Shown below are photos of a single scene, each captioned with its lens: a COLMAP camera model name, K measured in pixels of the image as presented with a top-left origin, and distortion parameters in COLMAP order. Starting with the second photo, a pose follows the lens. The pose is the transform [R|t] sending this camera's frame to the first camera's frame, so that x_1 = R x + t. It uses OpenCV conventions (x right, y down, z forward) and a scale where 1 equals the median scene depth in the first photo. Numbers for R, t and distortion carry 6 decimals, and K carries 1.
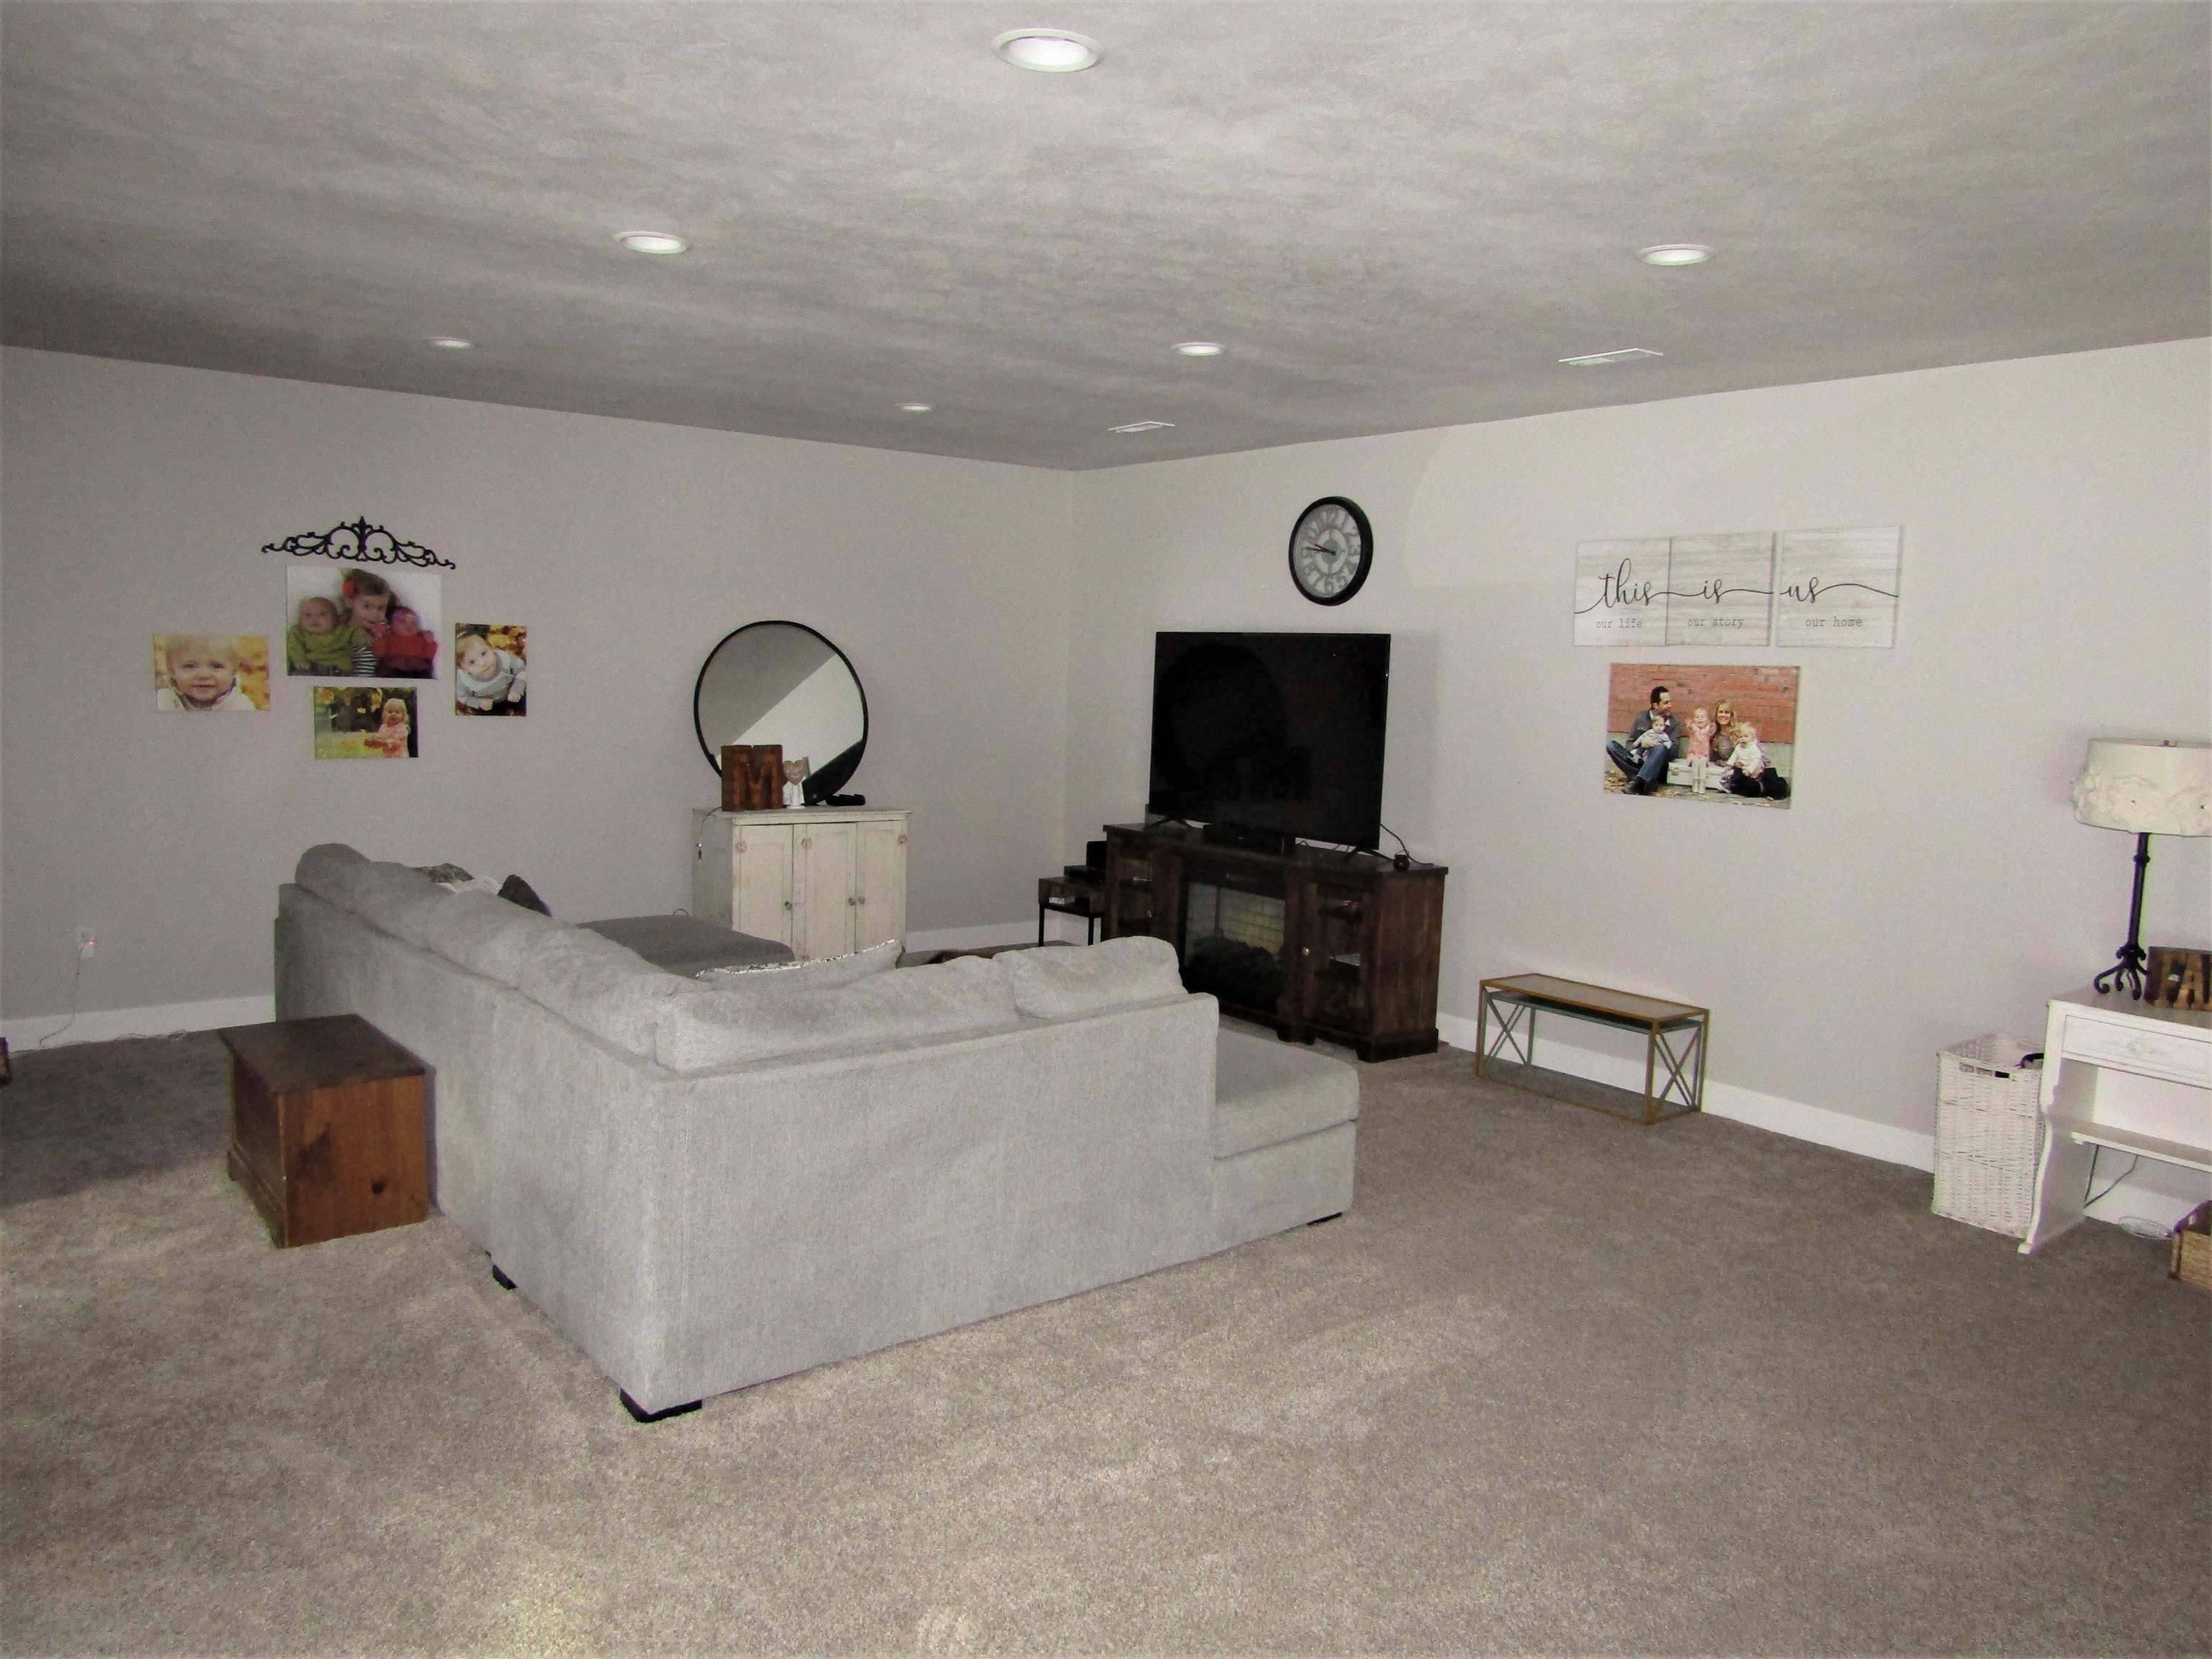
lens RADIAL K [[1570.4, 0, 1104.8], [0, 1570.4, 830.3], [0, 0, 1]] dist [-0.008534, -0.001620]
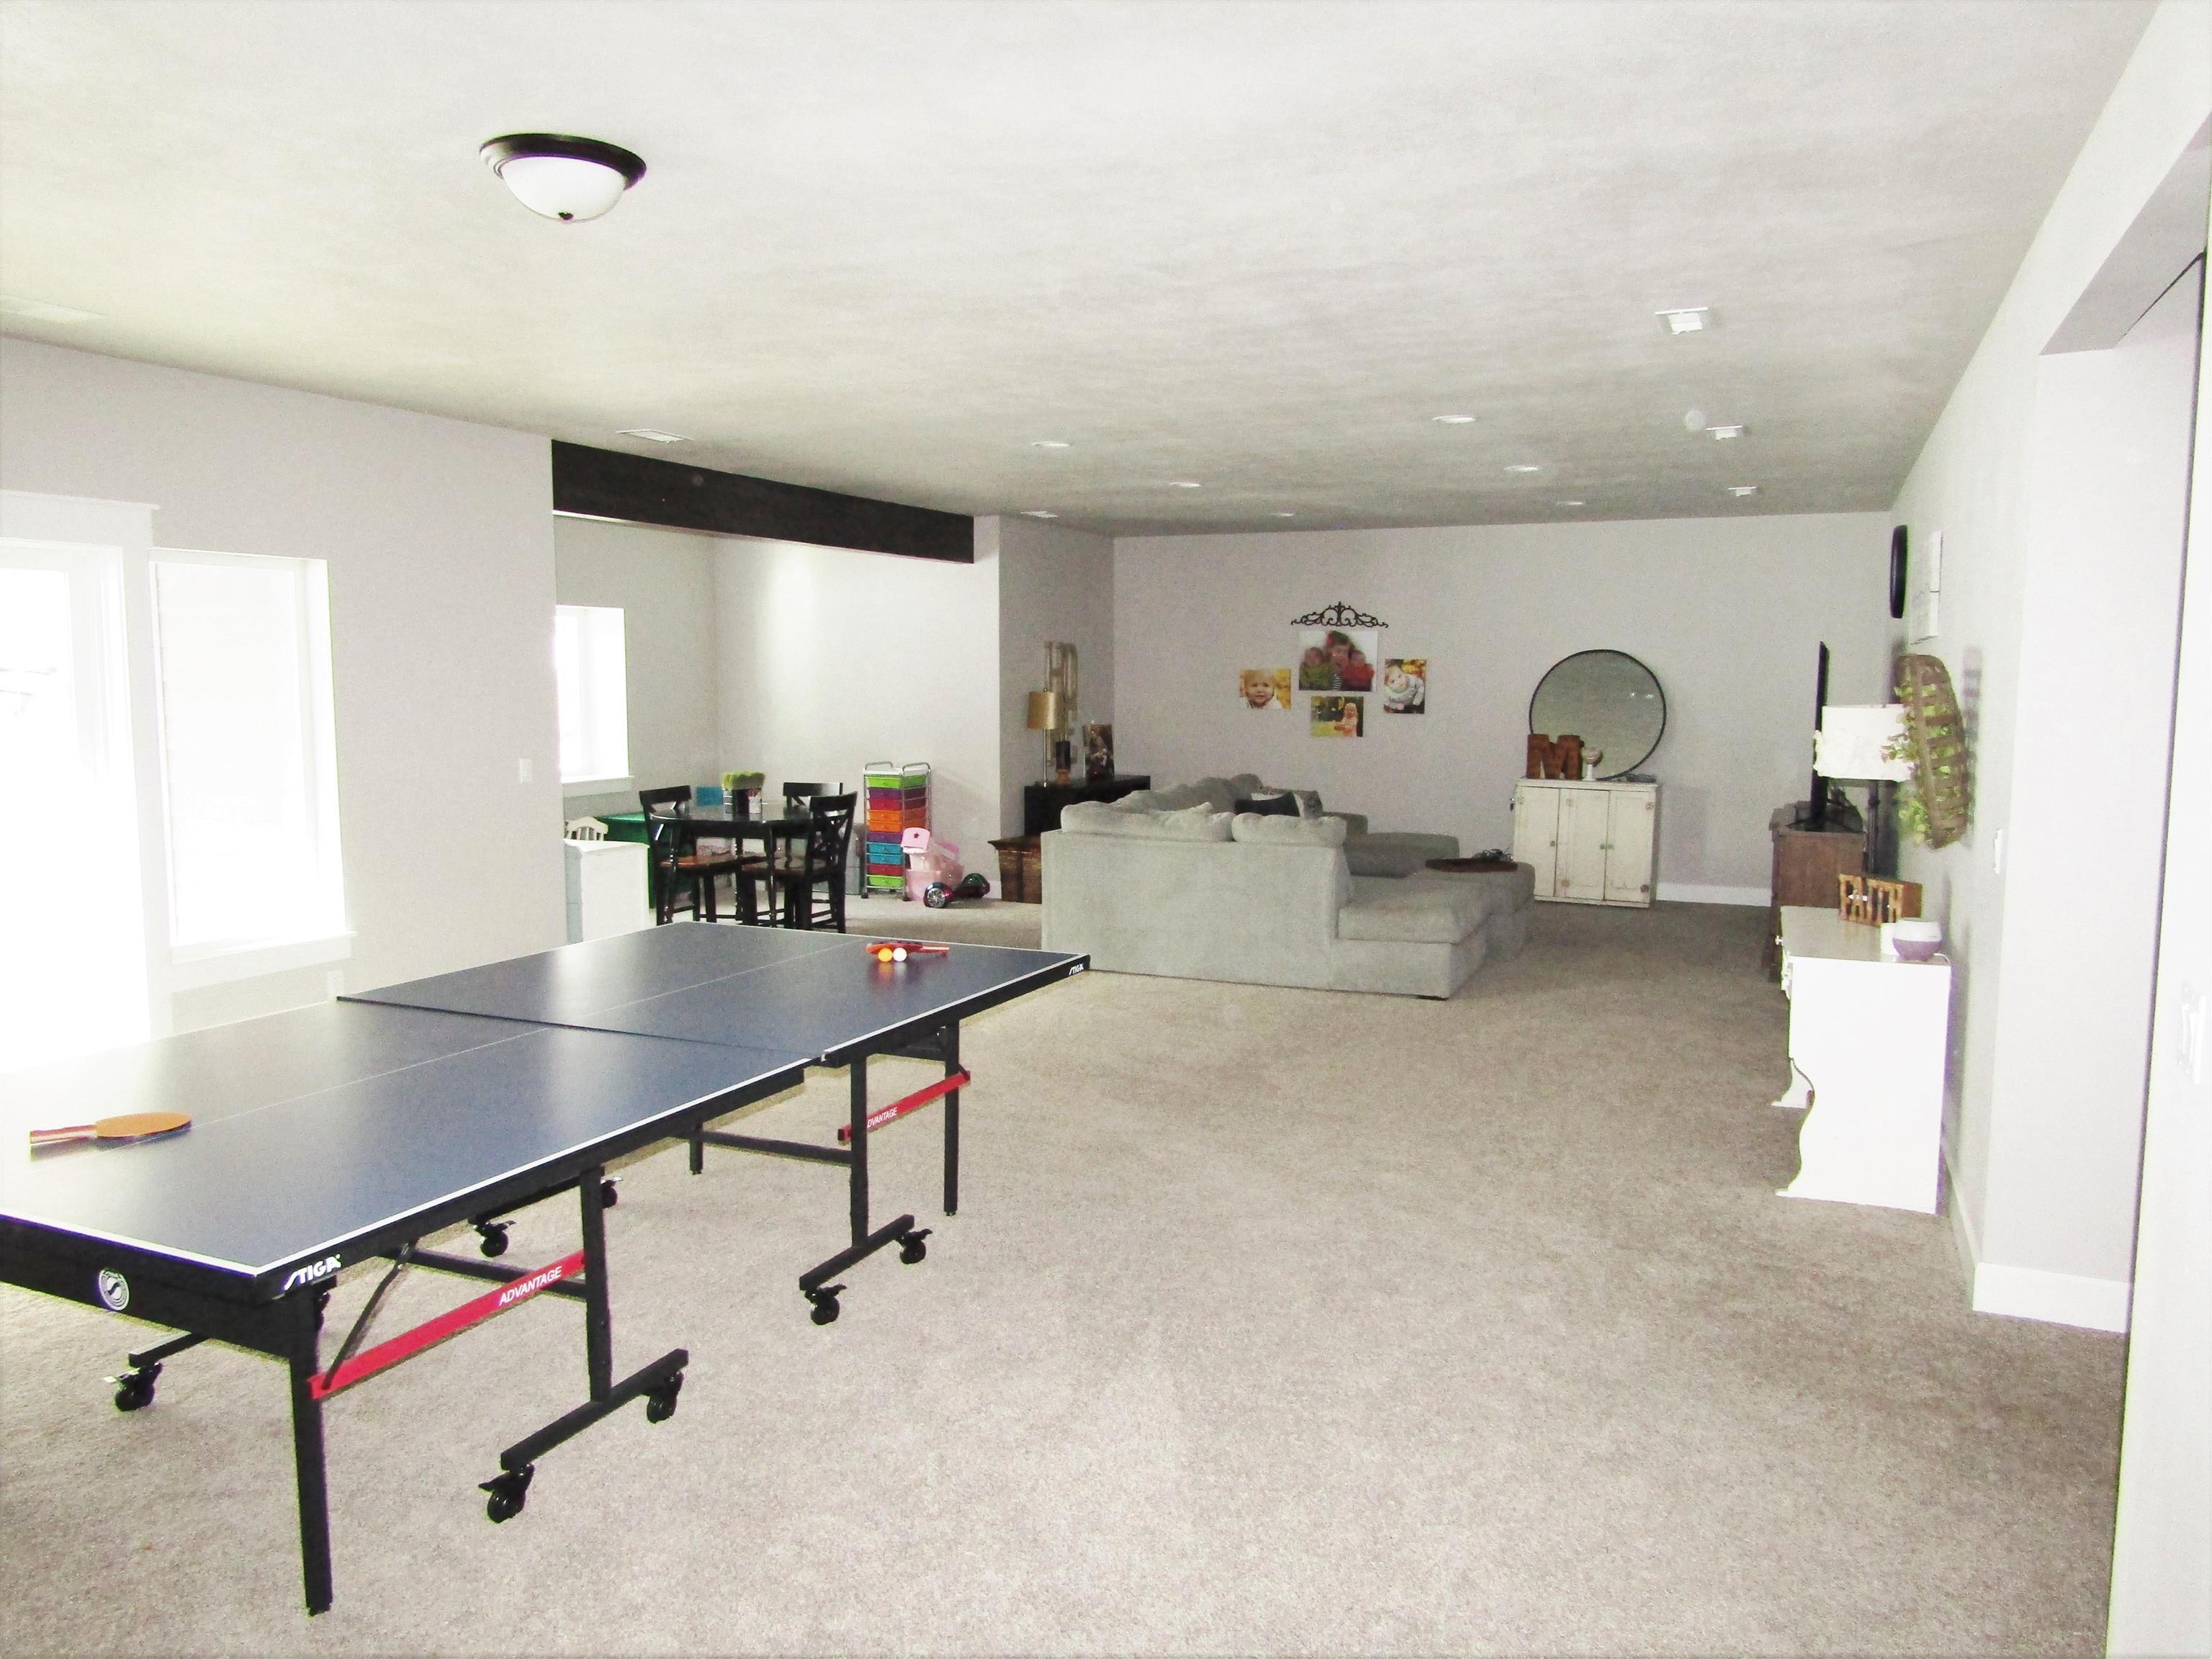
lens RADIAL K [[1570.4, 0, 1106.6], [0, 1570.4, 830.4], [0, 0, 1]] dist [-0.008534, -0.001620]
pose [[0.454593, 0.059773, -0.888691, 1.003612], [-0.090304, 0.995698, 0.020777, 0.047022], [0.886110, 0.070807, 0.458035, -0.040650]]
